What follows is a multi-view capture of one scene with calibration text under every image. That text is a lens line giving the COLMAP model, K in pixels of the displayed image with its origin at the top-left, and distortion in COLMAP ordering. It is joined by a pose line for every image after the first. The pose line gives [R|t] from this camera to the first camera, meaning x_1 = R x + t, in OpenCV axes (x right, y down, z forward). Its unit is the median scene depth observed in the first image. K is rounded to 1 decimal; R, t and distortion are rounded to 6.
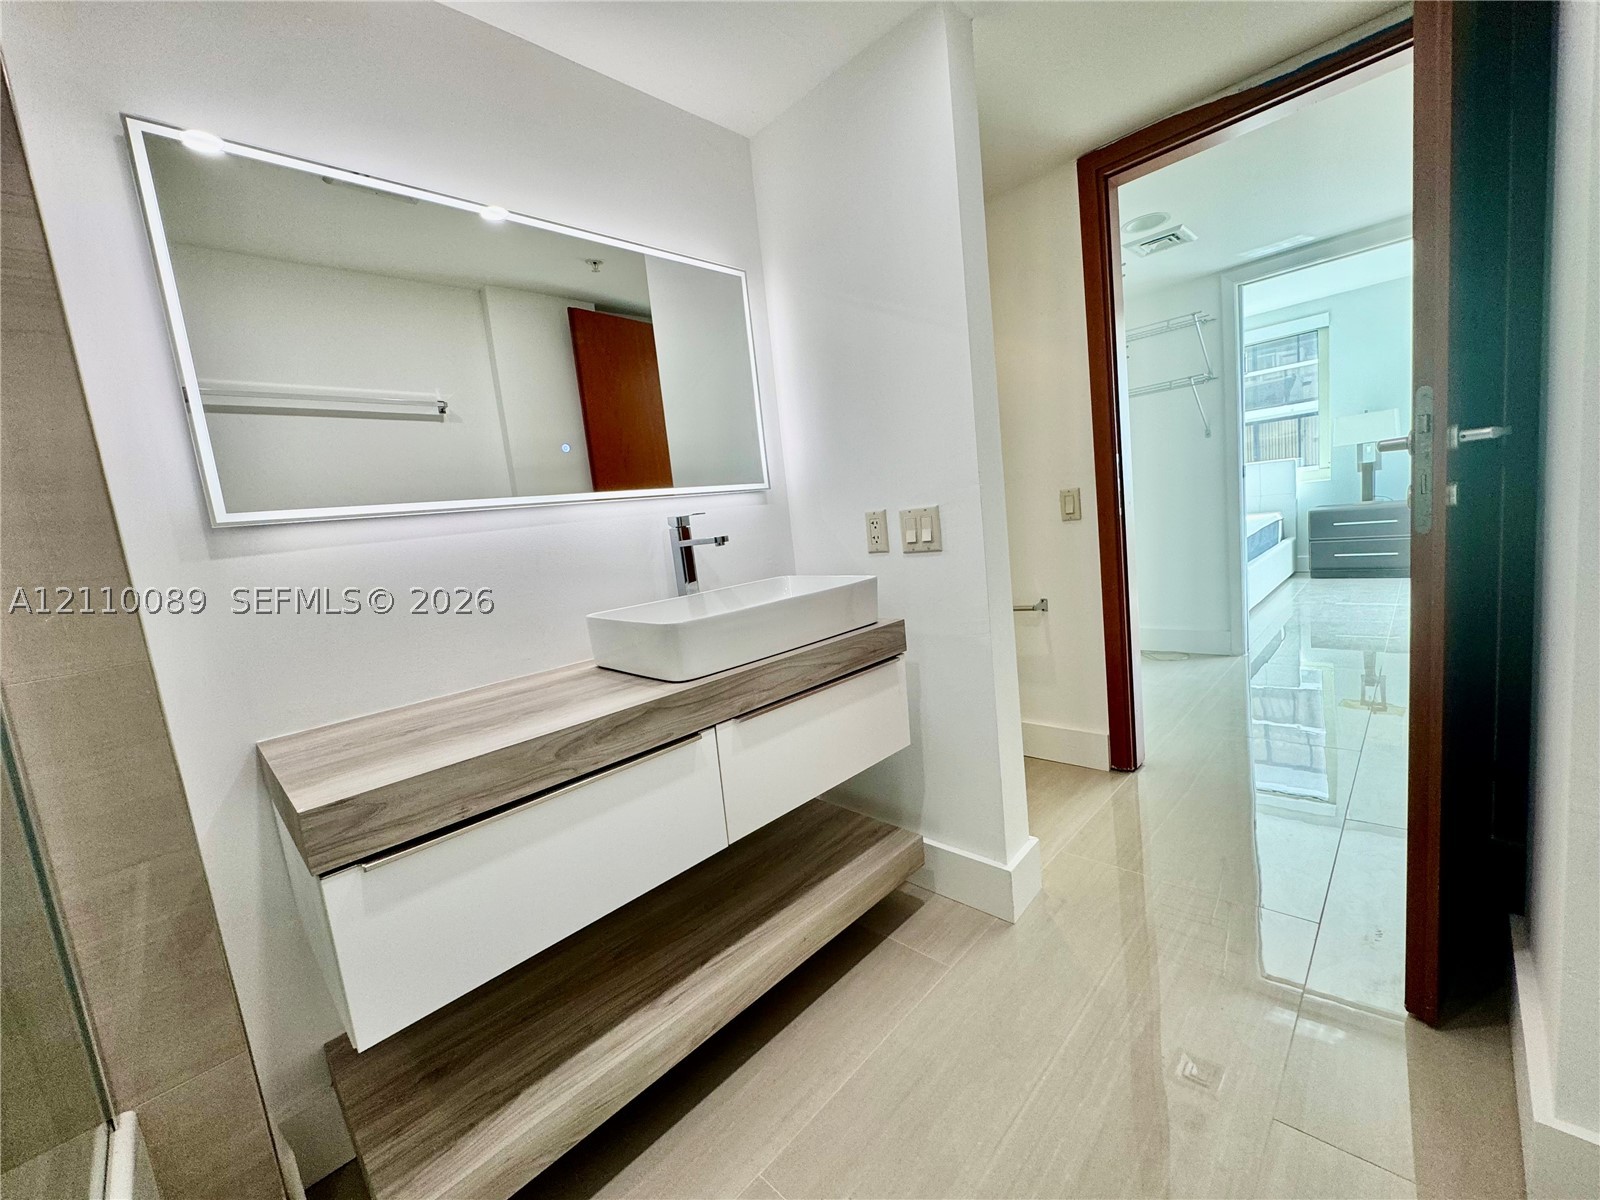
lens RADIAL K [[638.1, 0, 796.1], [0, 638.1, 608.8], [0, 0, 1]] dist [-0.002333, -0.000300]
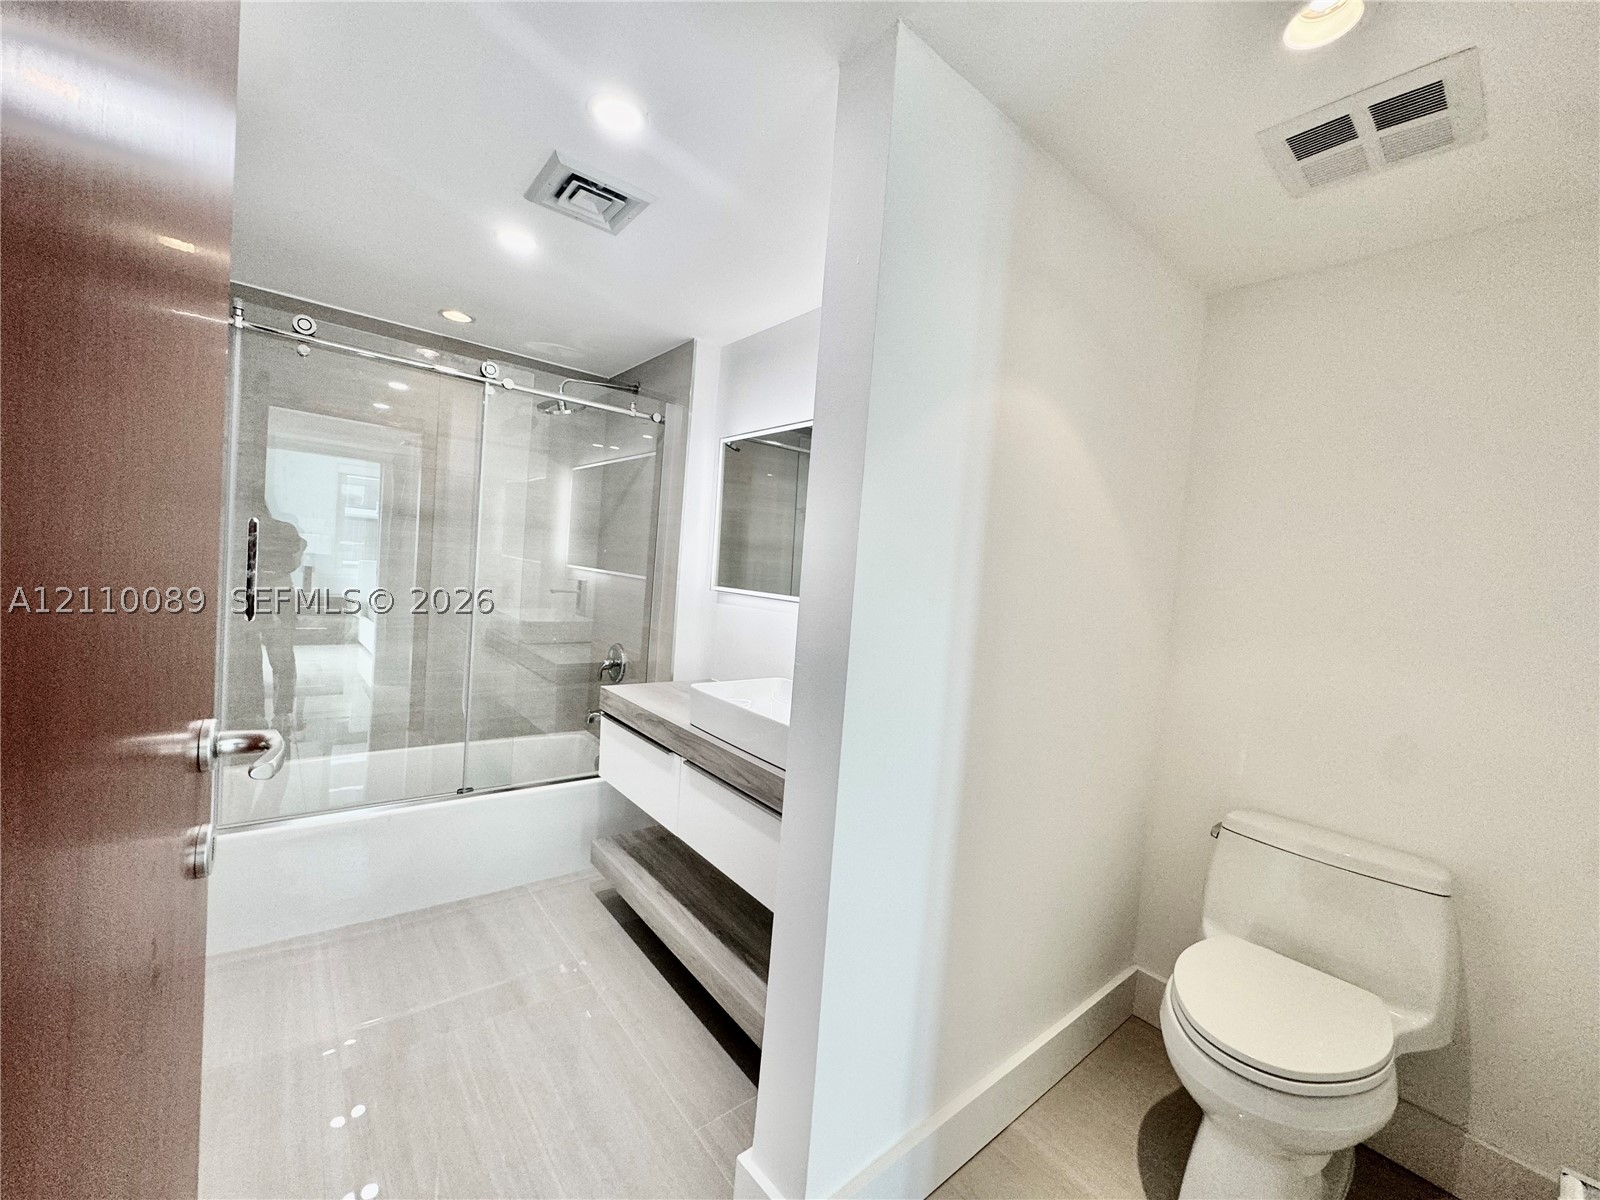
lens RADIAL K [[638.1, 0, 796.1], [0, 638.1, 608.8], [0, 0, 1]] dist [-0.002333, -0.000300]
pose [[-0.121314, 0.168684, -0.978176, 1.202677], [-0.193672, 0.962493, 0.189999, -0.473015], [0.973537, 0.212494, -0.084095, 1.239657]]
